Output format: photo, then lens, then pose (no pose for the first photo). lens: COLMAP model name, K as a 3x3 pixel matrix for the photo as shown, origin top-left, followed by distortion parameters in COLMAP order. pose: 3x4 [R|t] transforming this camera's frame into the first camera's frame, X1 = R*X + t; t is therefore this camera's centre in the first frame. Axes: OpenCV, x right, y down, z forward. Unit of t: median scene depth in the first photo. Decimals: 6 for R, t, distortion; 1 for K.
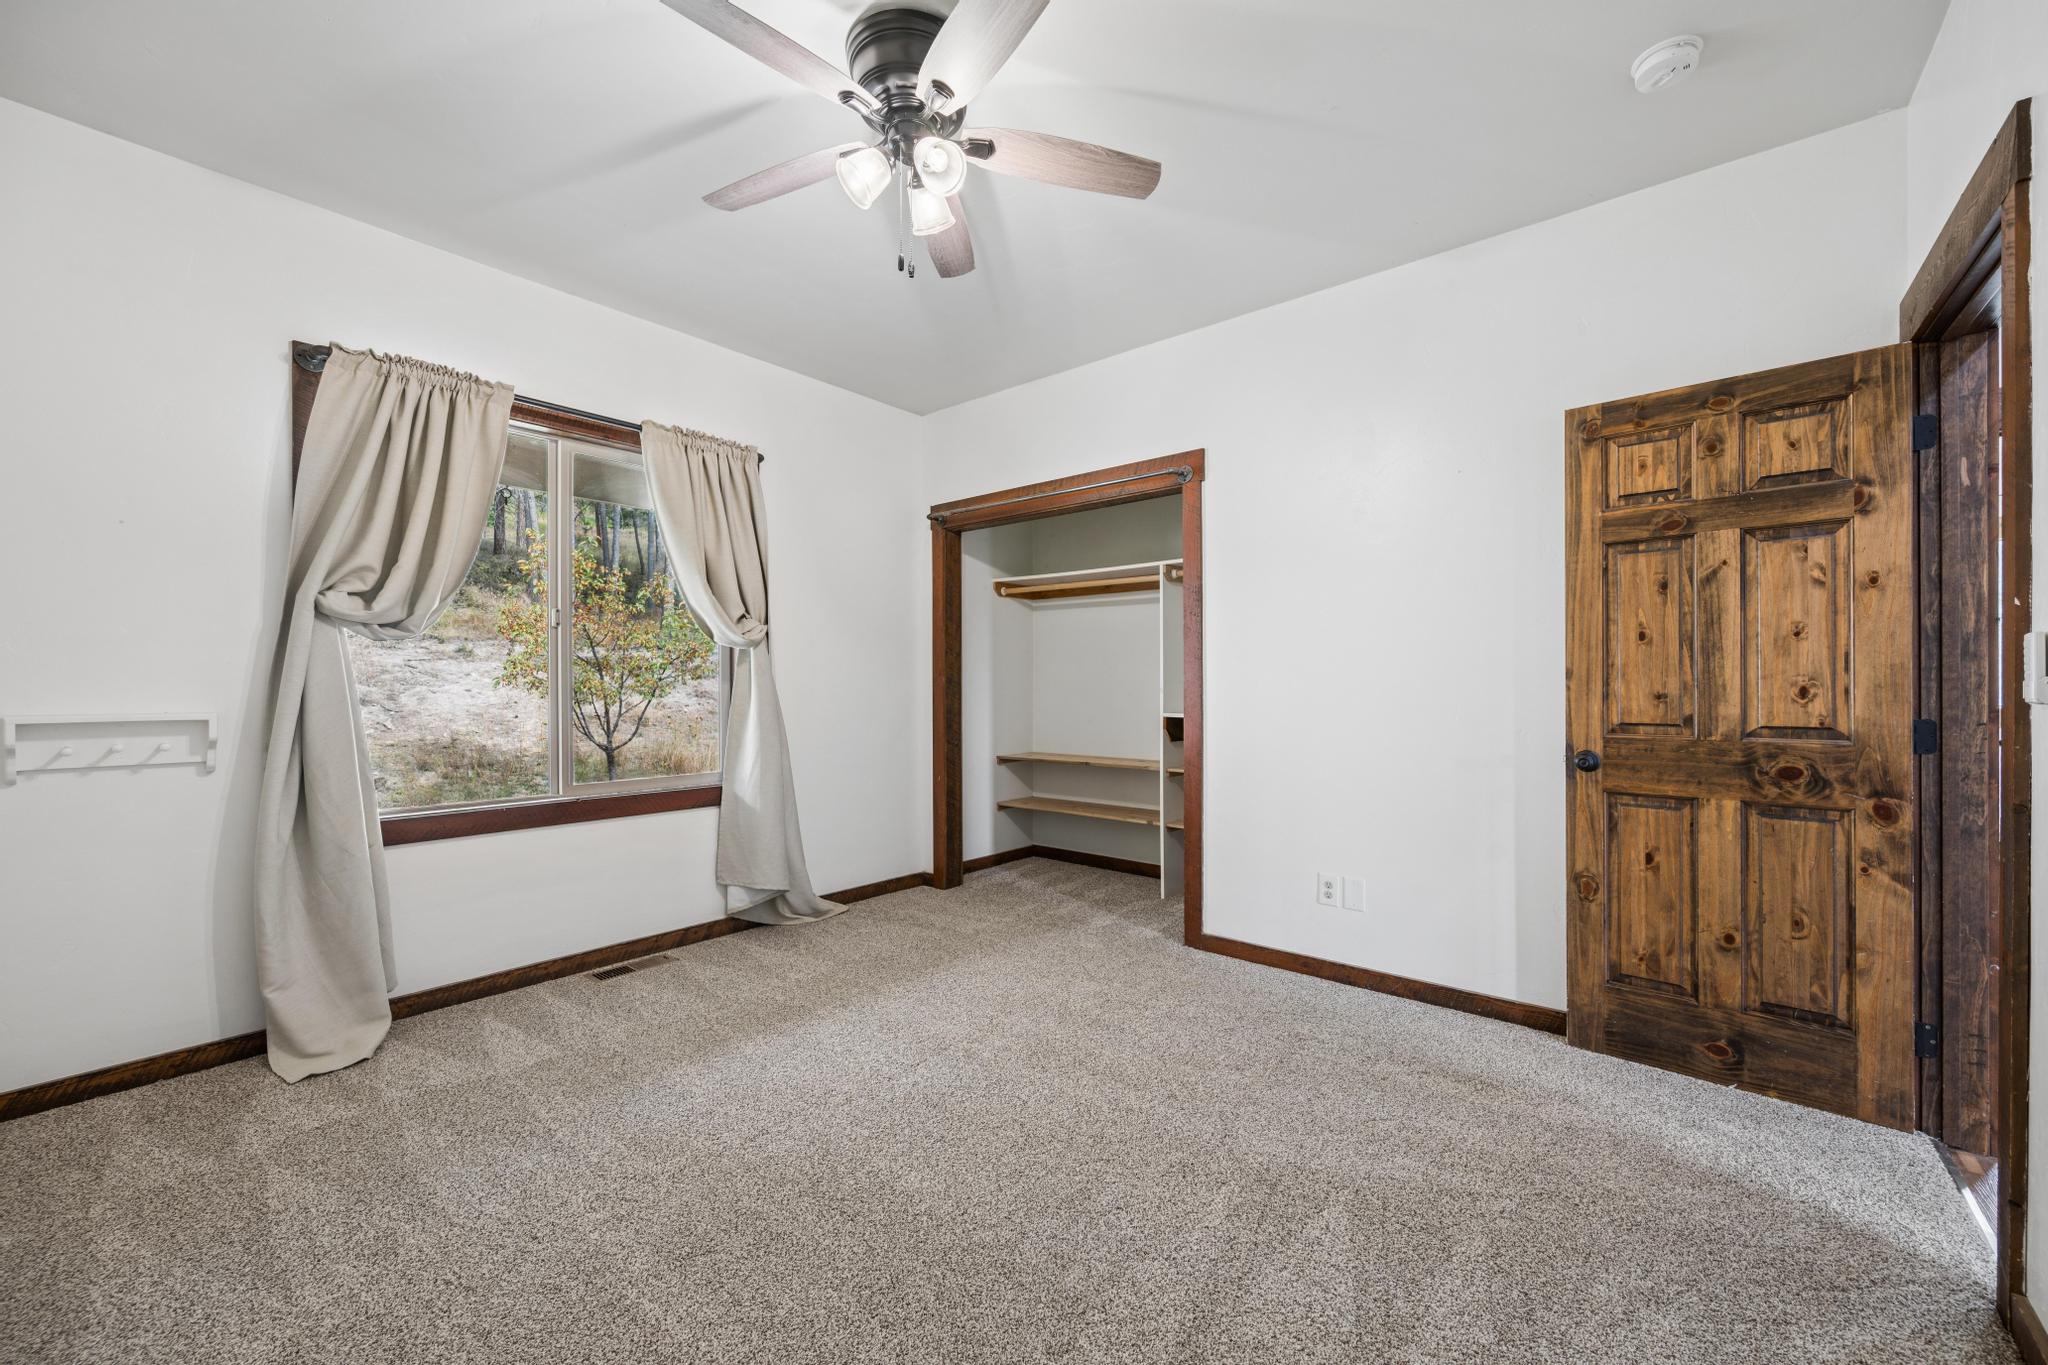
lens RADIAL K [[798.8, 0, 1024.0], [0, 798.8, 682.5], [0, 0, 1]] dist [-0.000011, -0.000035]
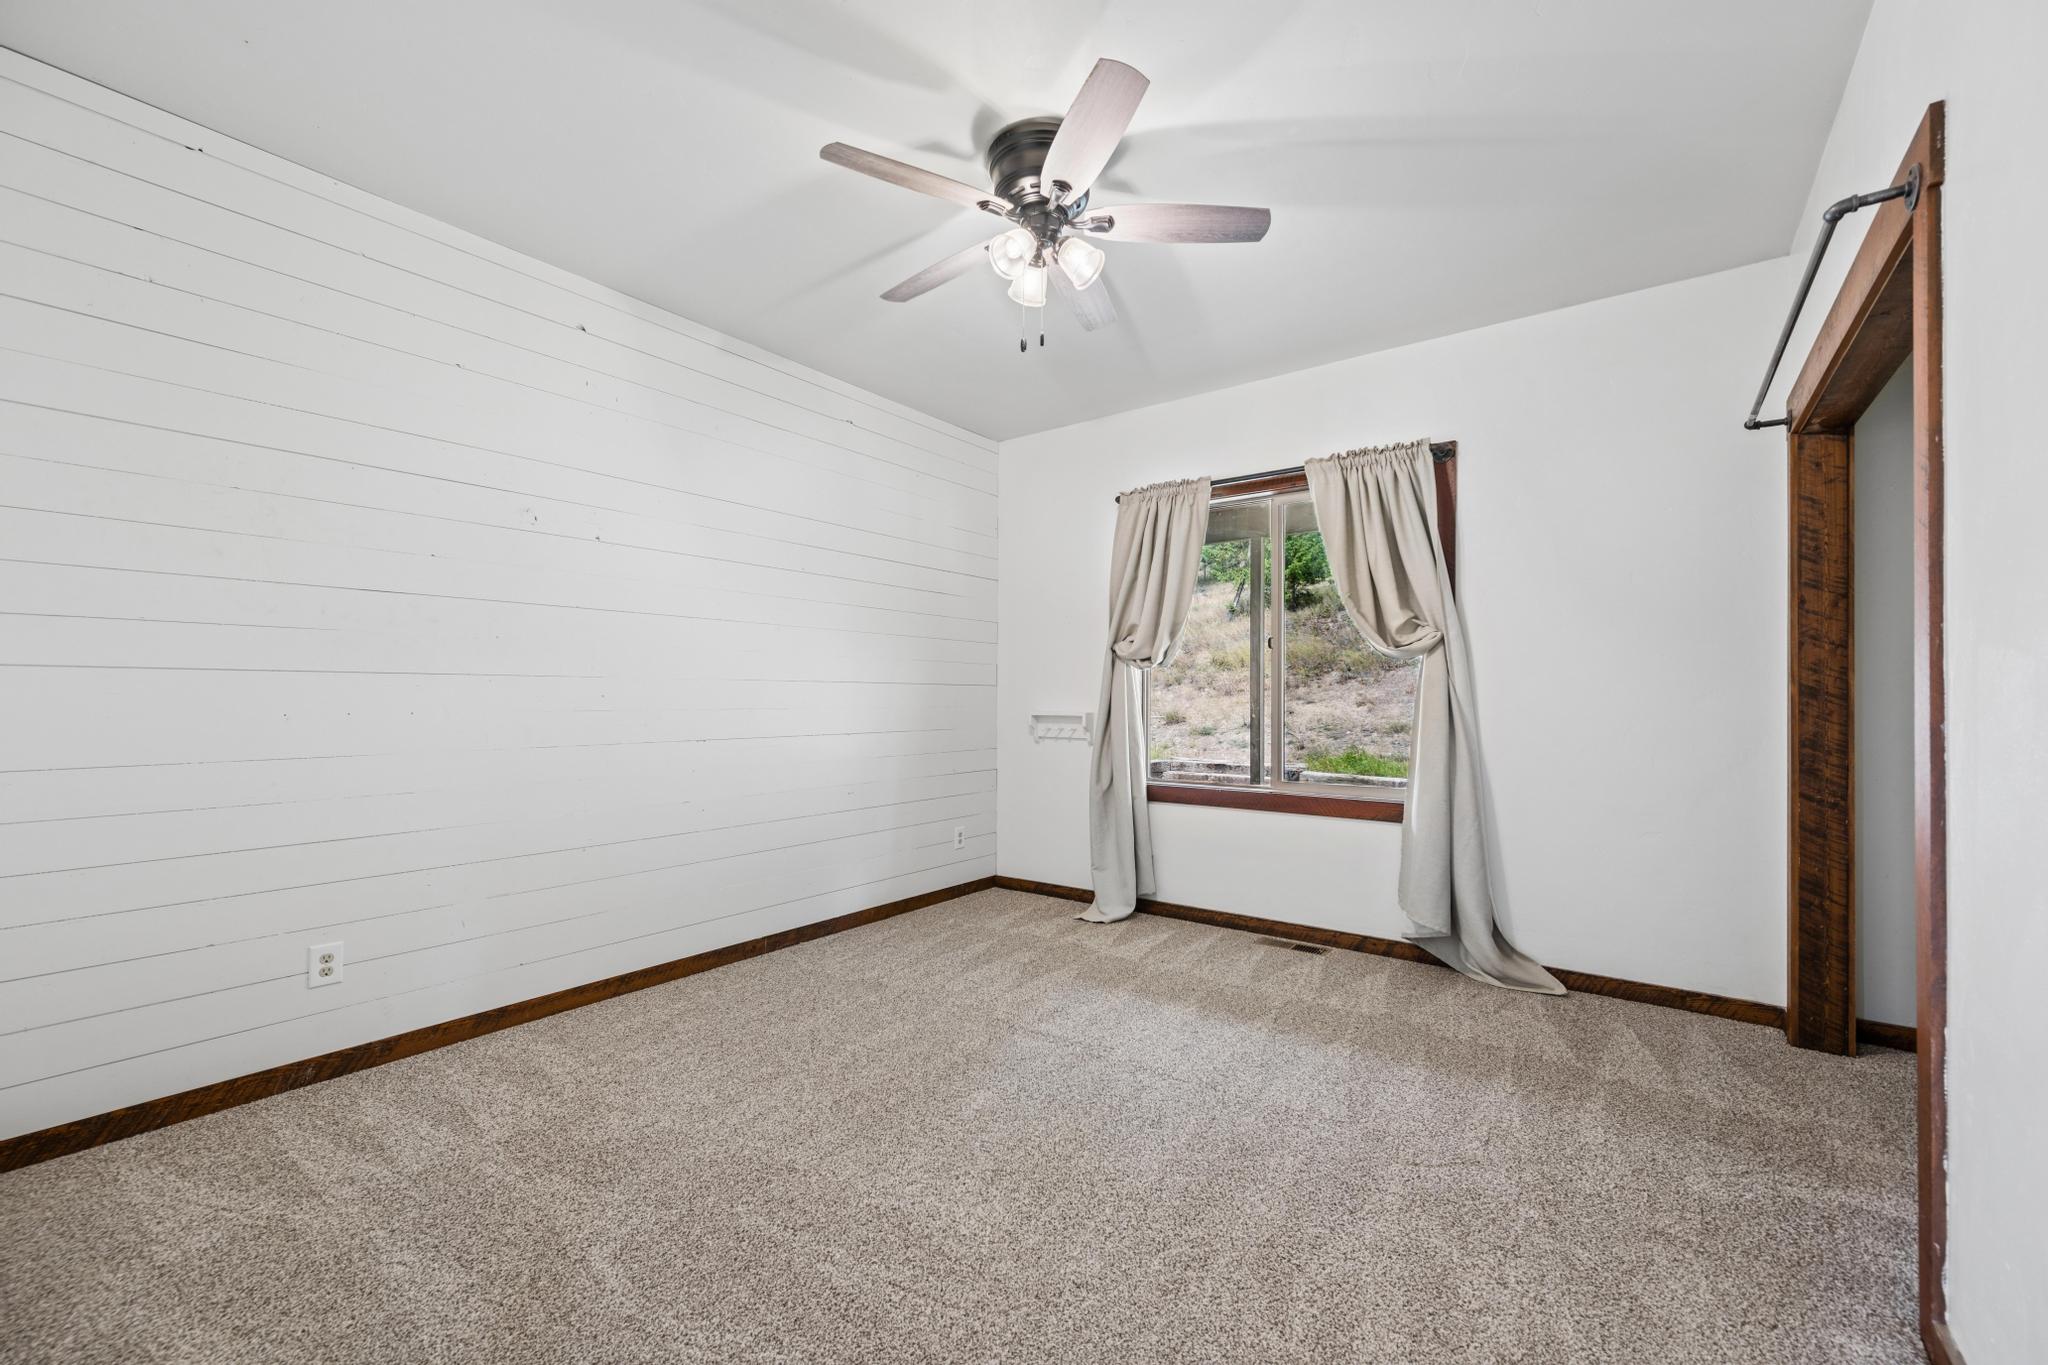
lens RADIAL K [[817.4, 0, 1036.3], [0, 817.4, 685.9], [0, 0, 1]] dist [-0.000925, -0.000395]
pose [[0.062672, -0.013494, -0.997943, 0.673046], [0.002707, 0.999907, -0.013350, 0.000995], [0.998031, -0.001864, 0.062702, 0.583672]]
